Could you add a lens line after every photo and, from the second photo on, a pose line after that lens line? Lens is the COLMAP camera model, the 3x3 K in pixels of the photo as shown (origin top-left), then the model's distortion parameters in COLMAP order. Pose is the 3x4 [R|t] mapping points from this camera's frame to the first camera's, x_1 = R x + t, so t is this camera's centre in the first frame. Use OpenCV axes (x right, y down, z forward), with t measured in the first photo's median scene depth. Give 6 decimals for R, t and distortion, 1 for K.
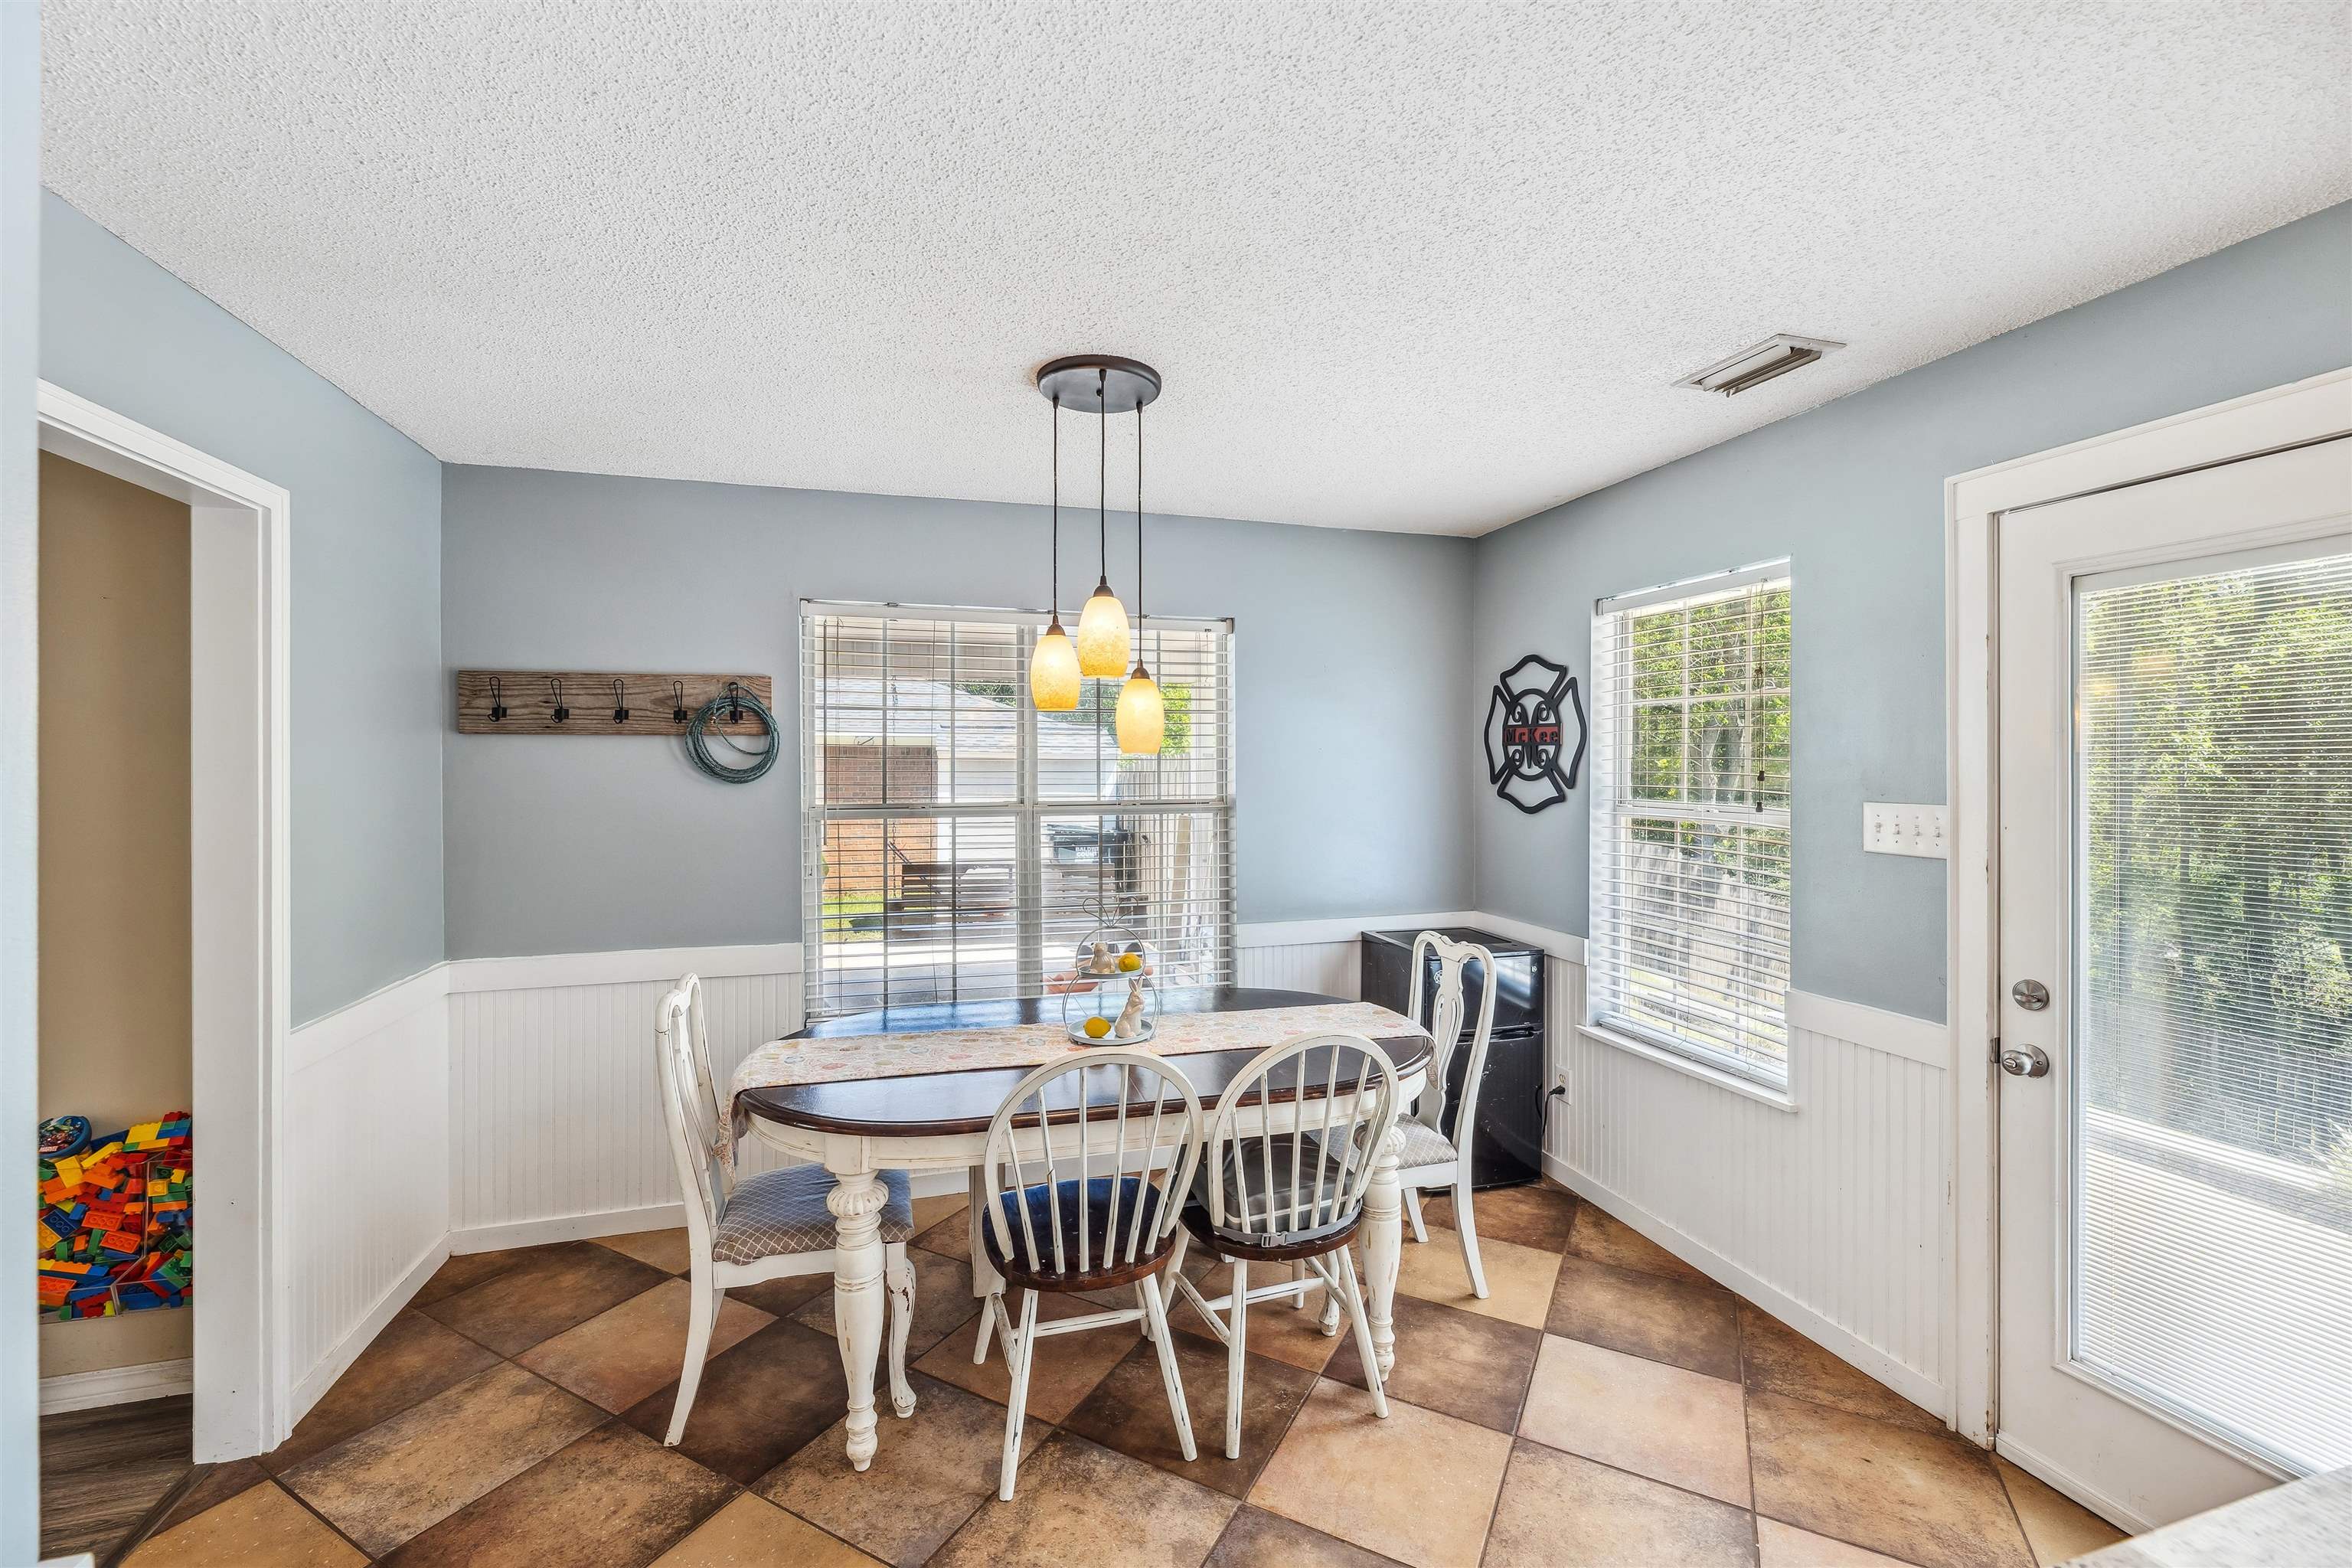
lens RADIAL K [[958.3, 0, 1177.0], [0, 958.3, 770.9], [0, 0, 1]] dist [0.010015, -0.000027]
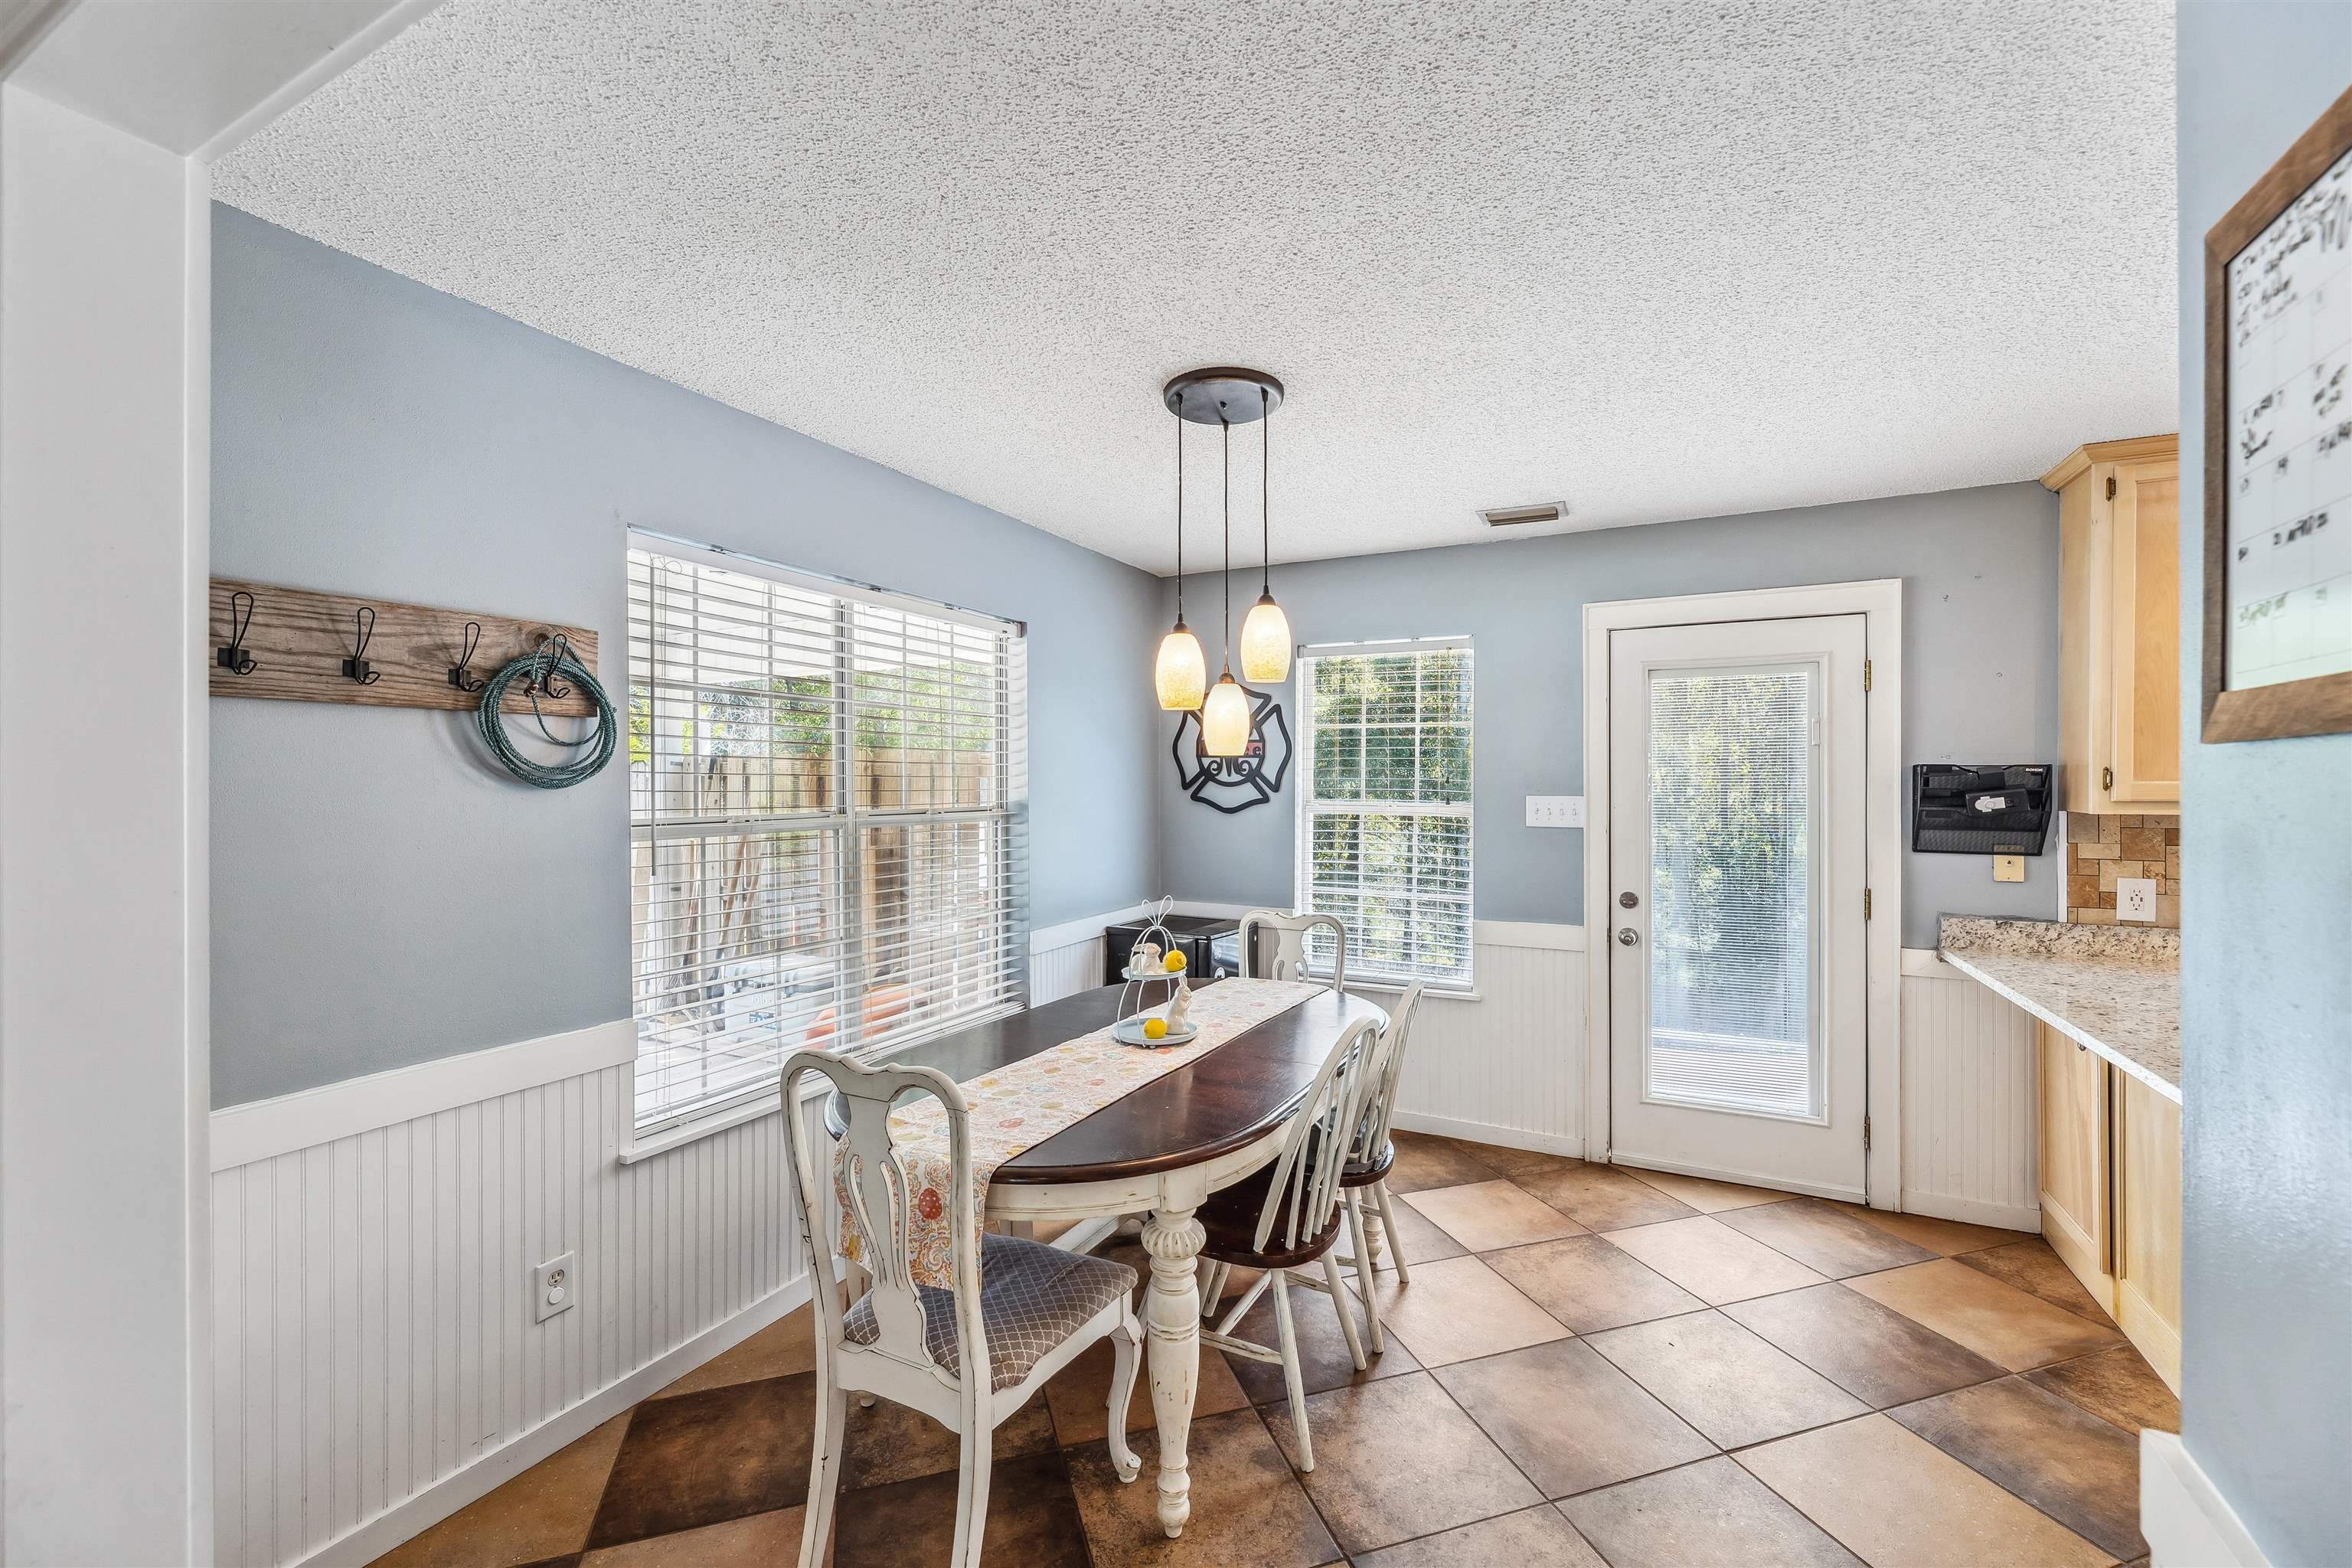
lens RADIAL K [[951.3, 0, 1176.0], [0, 951.3, 784.0], [0, 0, 1]] dist [-0.000257, 0.000045]
pose [[0.695996, 0.001525, 0.718044, -0.645287], [0.001578, 0.999992, -0.003654, 0.013741], [-0.718044, 0.003676, 0.695988, 0.247319]]
